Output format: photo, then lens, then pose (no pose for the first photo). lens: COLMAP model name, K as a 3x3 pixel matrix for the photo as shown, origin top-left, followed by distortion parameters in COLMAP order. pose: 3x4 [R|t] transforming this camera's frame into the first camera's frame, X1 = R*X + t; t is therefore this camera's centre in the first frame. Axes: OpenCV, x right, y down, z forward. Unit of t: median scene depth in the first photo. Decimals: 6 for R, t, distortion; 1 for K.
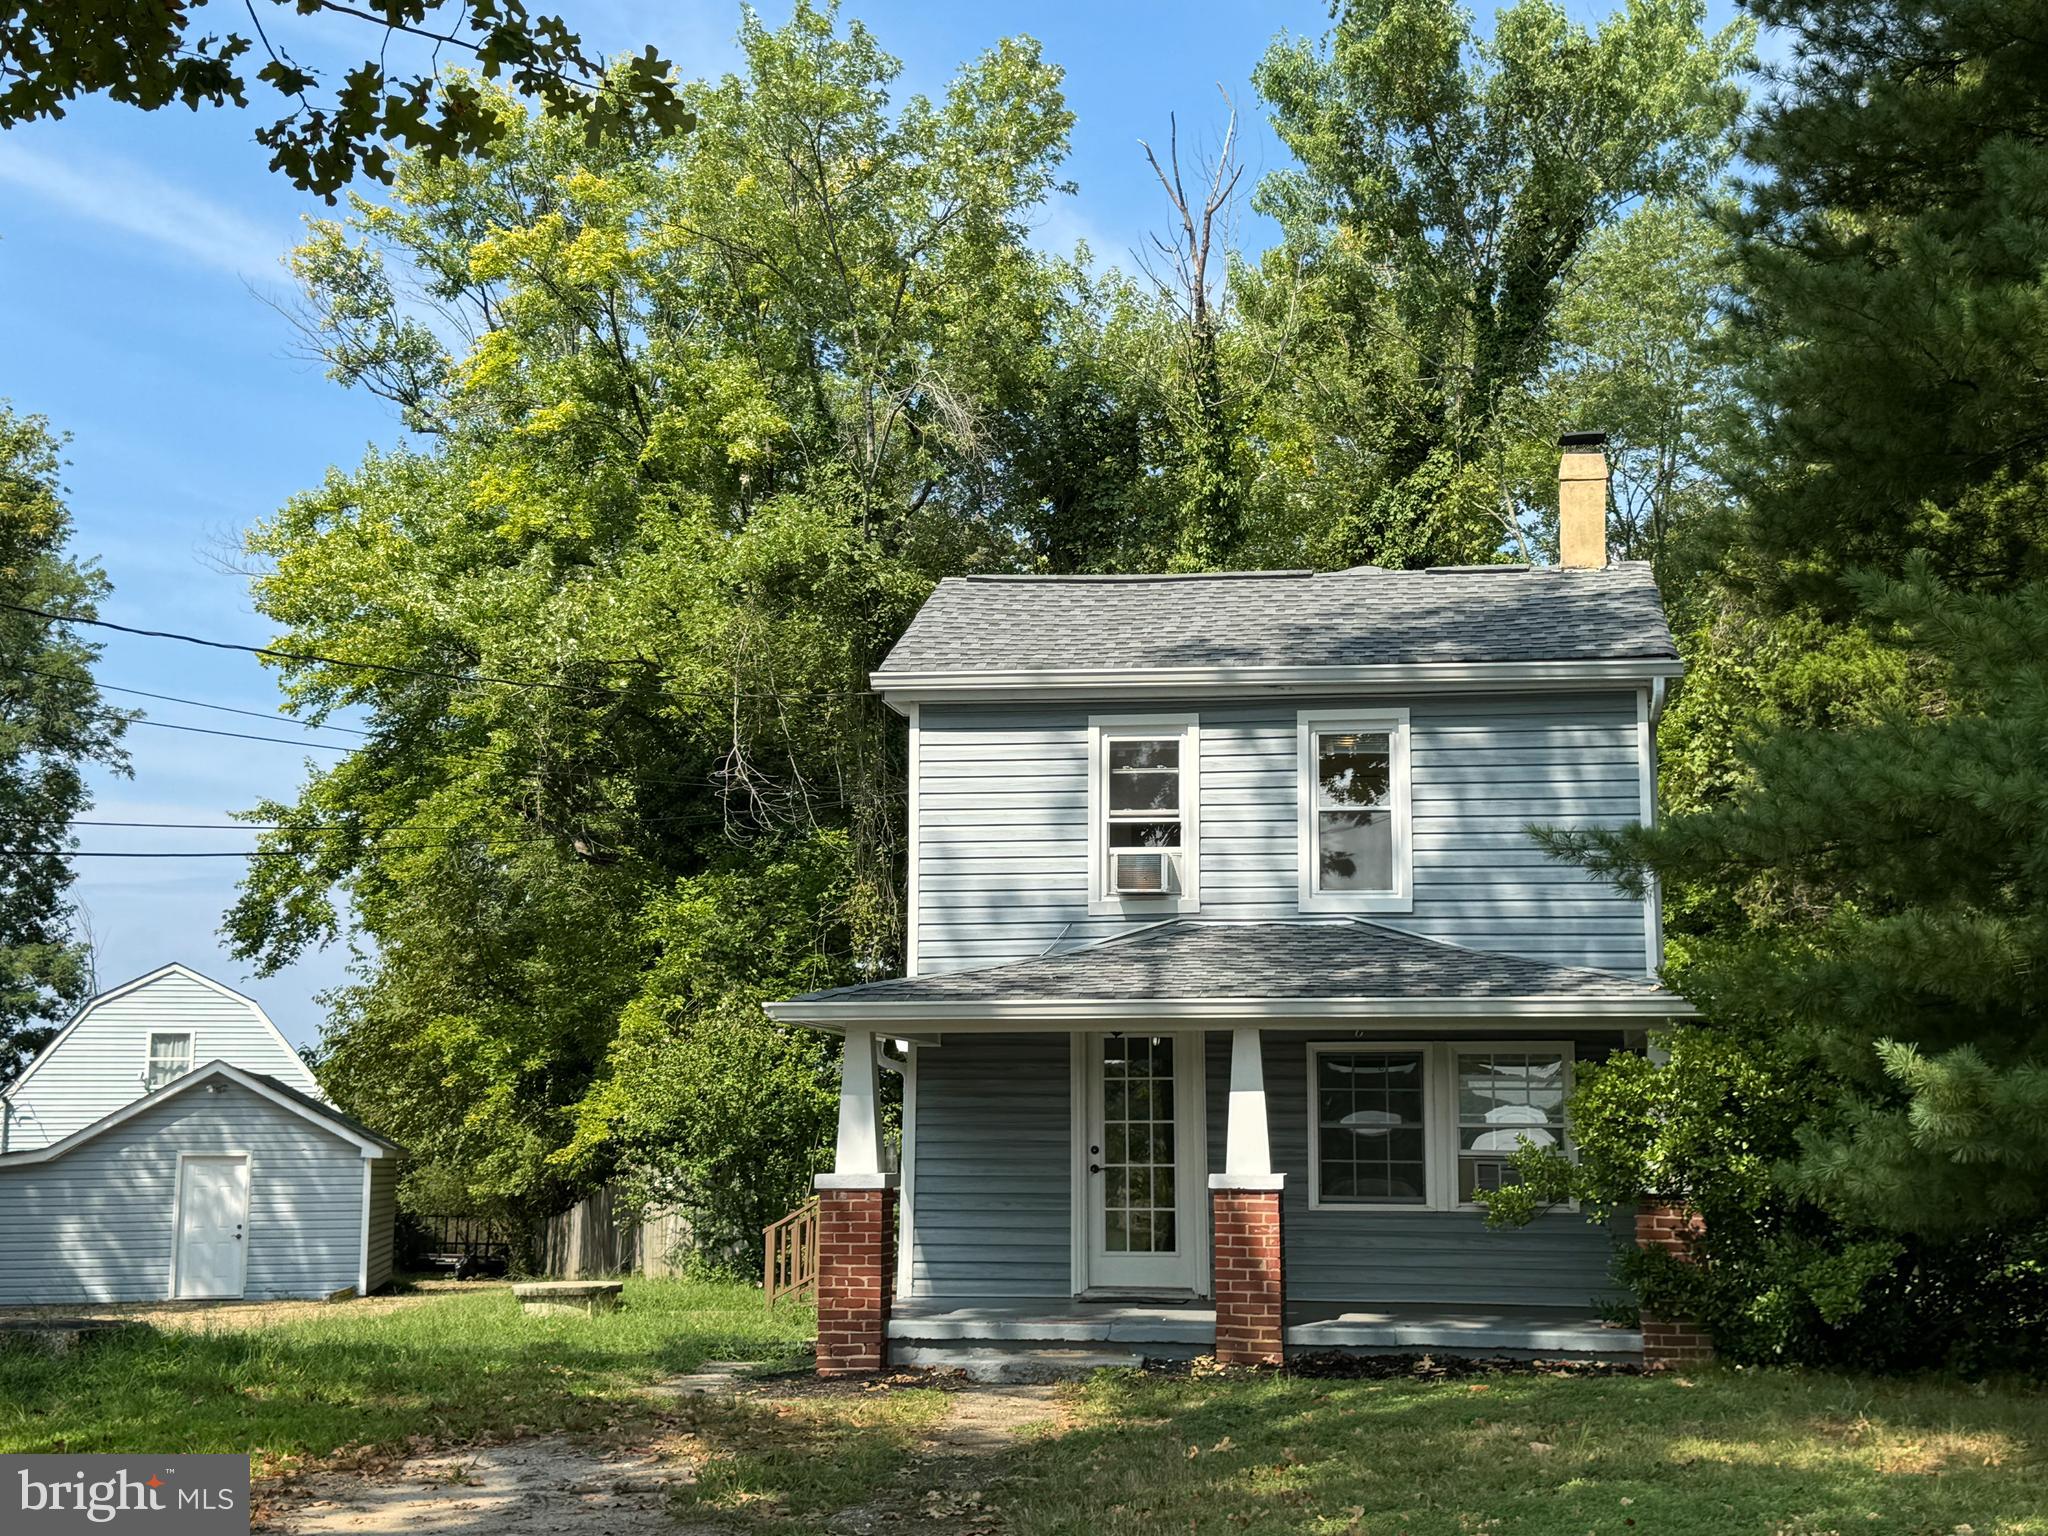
lens RADIAL K [[2630.4, 0, 1023.8], [0, 2630.4, 763.7], [0, 0, 1]] dist [0.098491, 0.000000]
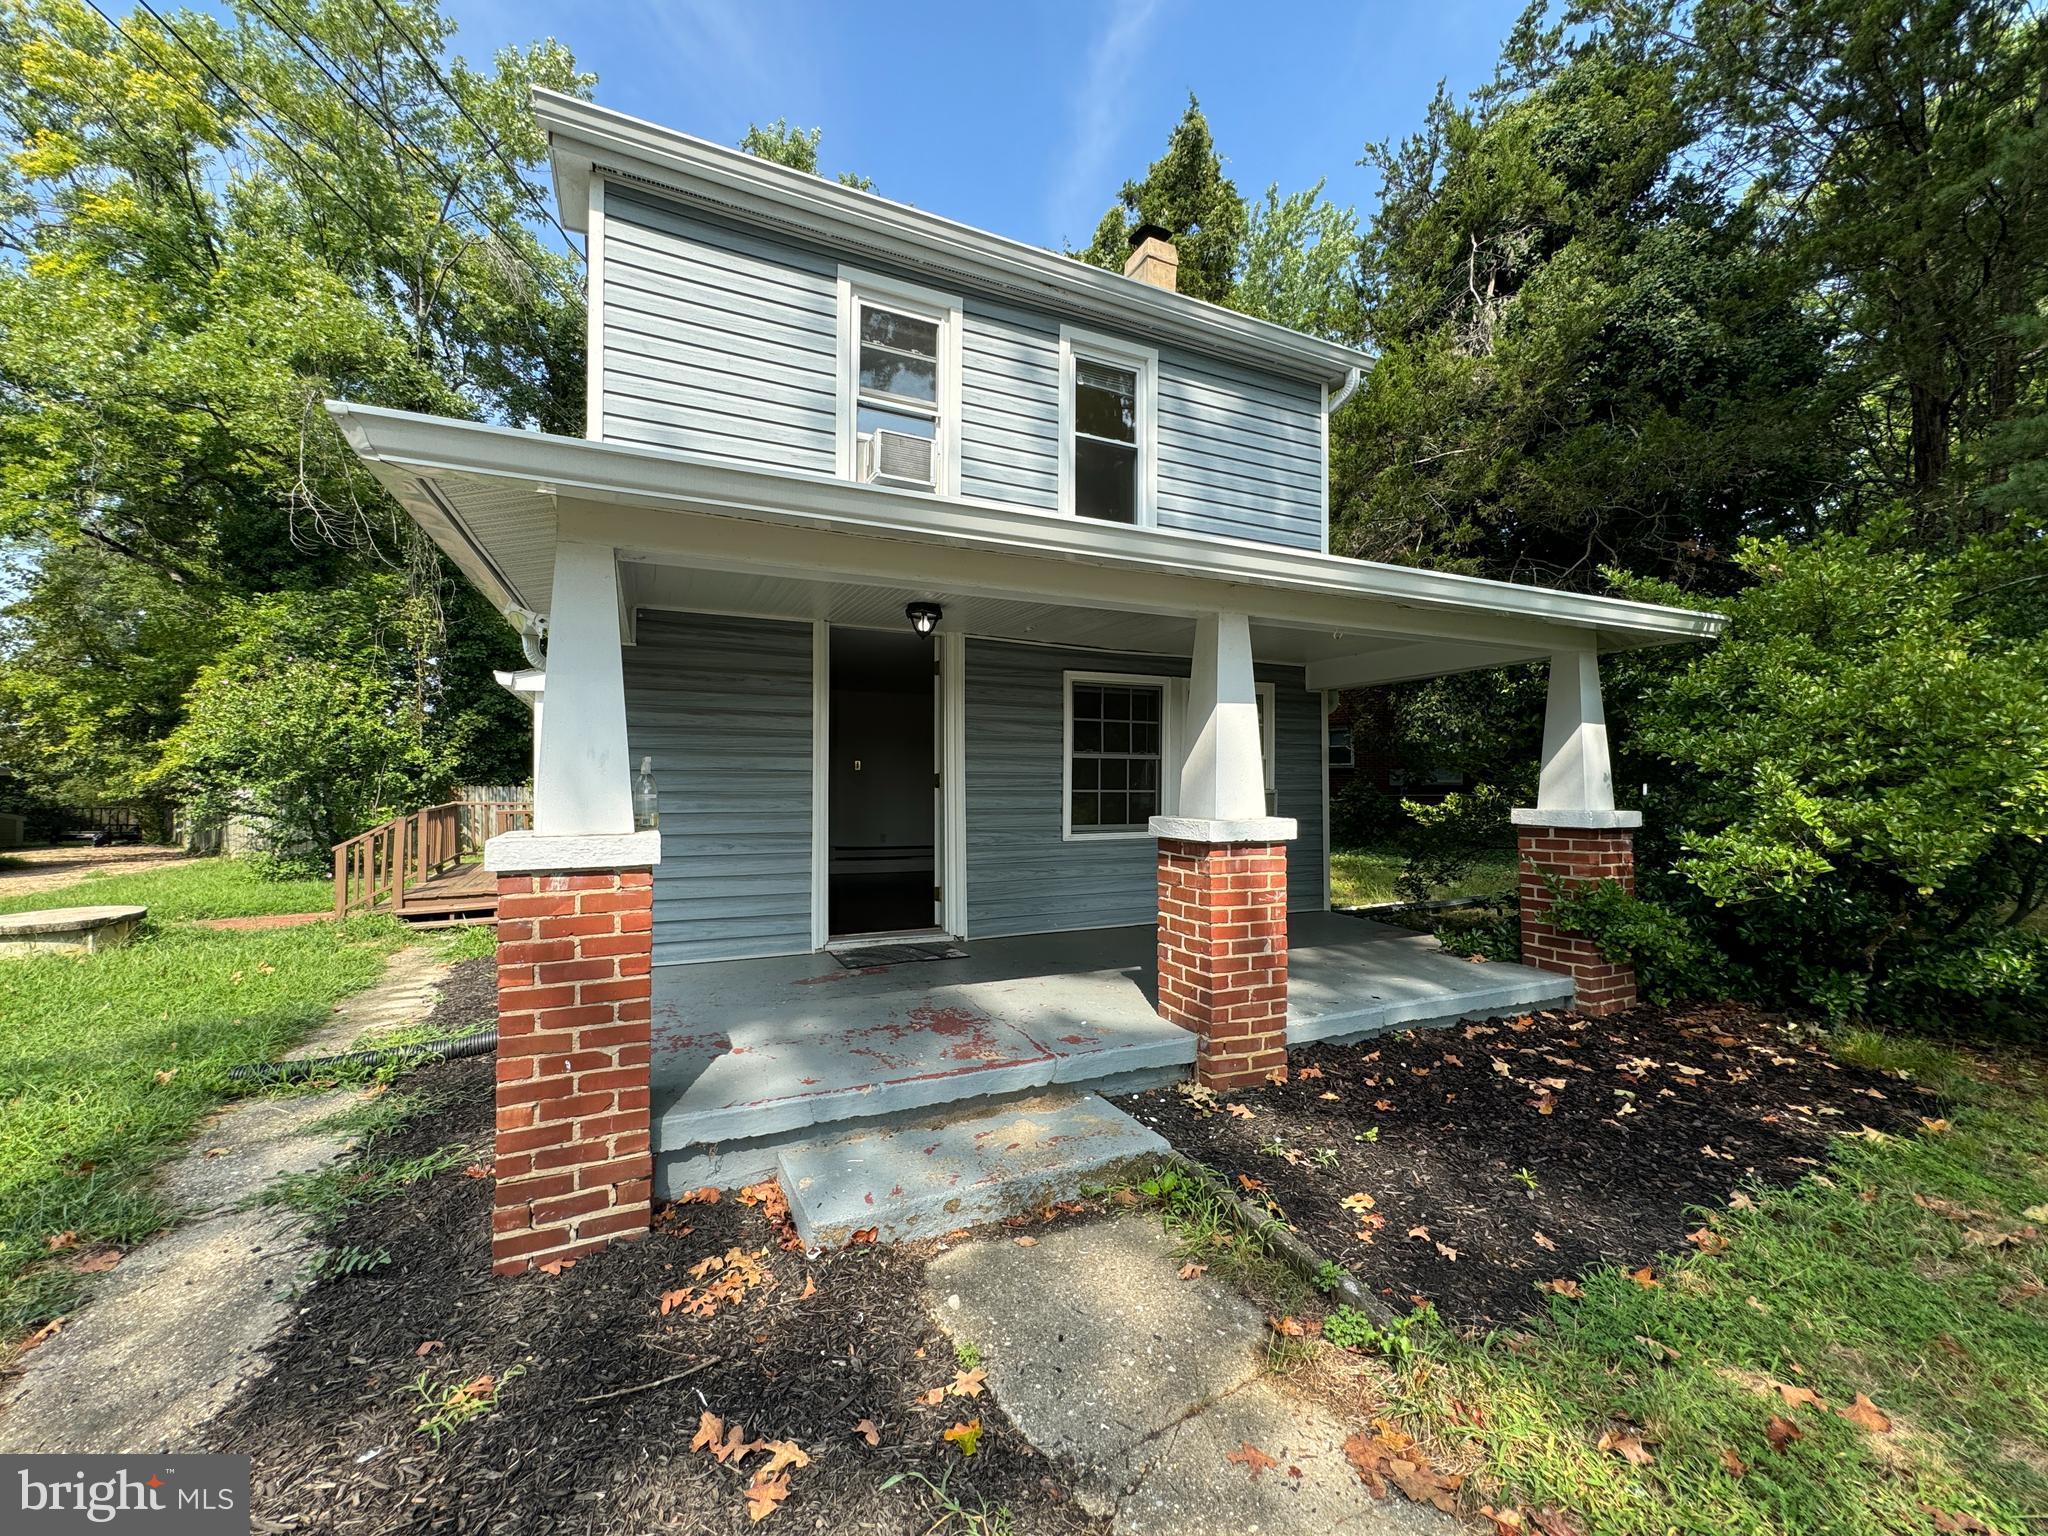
lens RADIAL K [[819.4, 0, 1030.0], [0, 819.4, 769.1], [0, 0, 1]] dist [-0.000612, -0.000625]
pose [[0.820153, 0.007009, 0.572102, -0.047873], [-0.087035, 0.989816, 0.112644, 0.069458], [-0.565486, -0.142178, 0.812411, 0.484153]]
